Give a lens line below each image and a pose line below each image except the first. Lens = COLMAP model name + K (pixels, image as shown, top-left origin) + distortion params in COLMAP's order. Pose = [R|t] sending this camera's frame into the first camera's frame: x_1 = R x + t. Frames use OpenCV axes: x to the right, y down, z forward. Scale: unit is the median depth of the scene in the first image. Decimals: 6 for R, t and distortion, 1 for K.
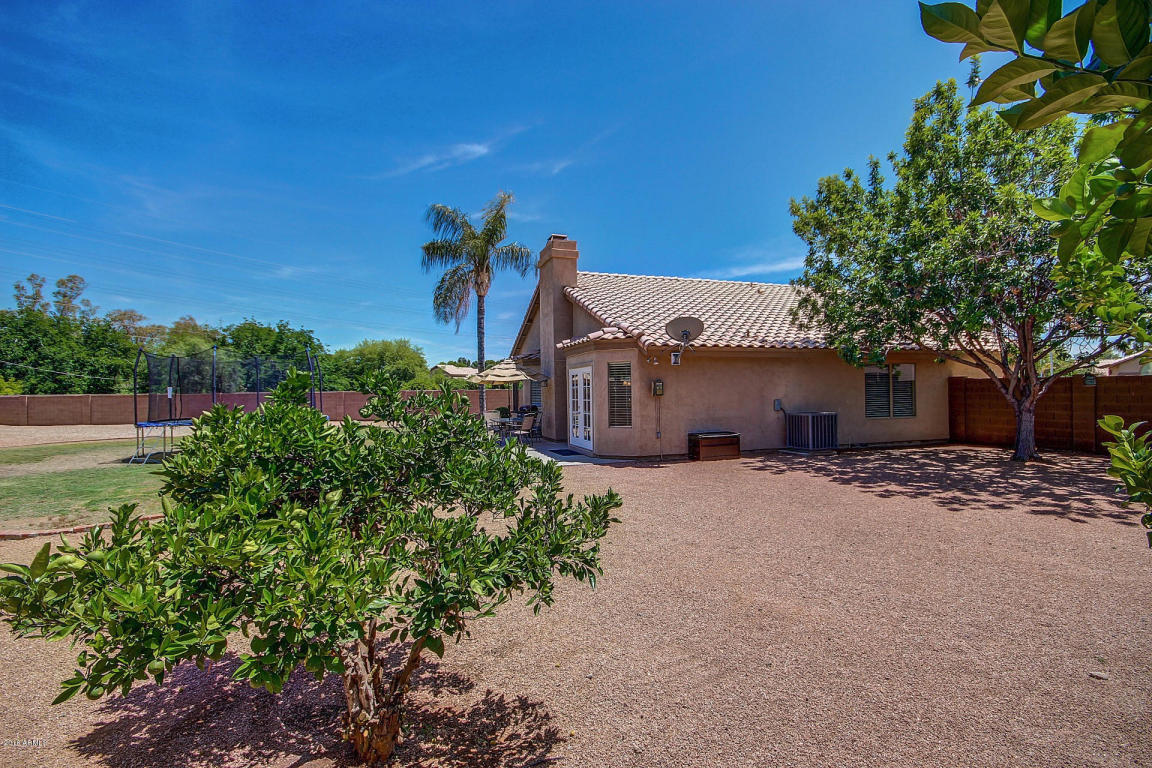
lens RADIAL K [[553.4, 0, 576.0], [0, 553.4, 384.0], [0, 0, 1]] dist [0.000865, -0.000096]
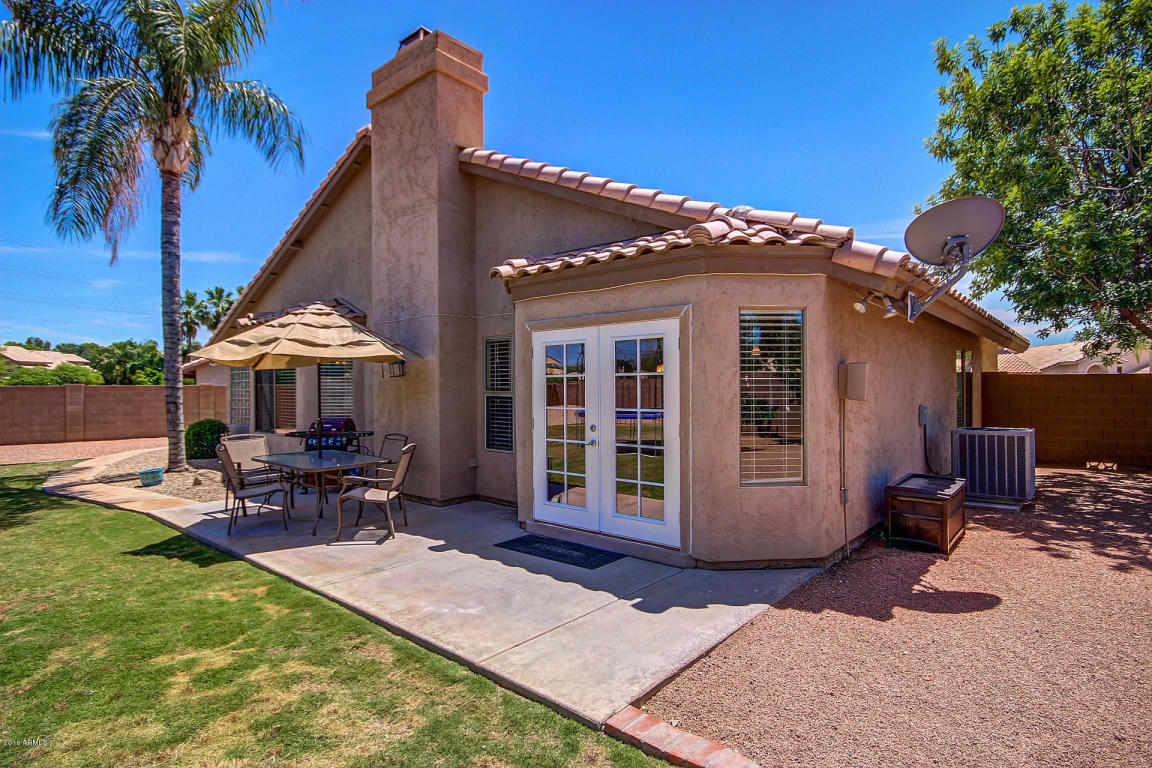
lens RADIAL K [[597.2, 0, 576.0], [0, 597.2, 384.0], [0, 0, 1]] dist [0.001272, -0.000039]
pose [[0.855034, 0.011584, 0.518442, -0.205356], [-0.011748, 0.999927, -0.002967, 0.011983], [-0.518438, -0.003554, 0.855108, 0.611746]]
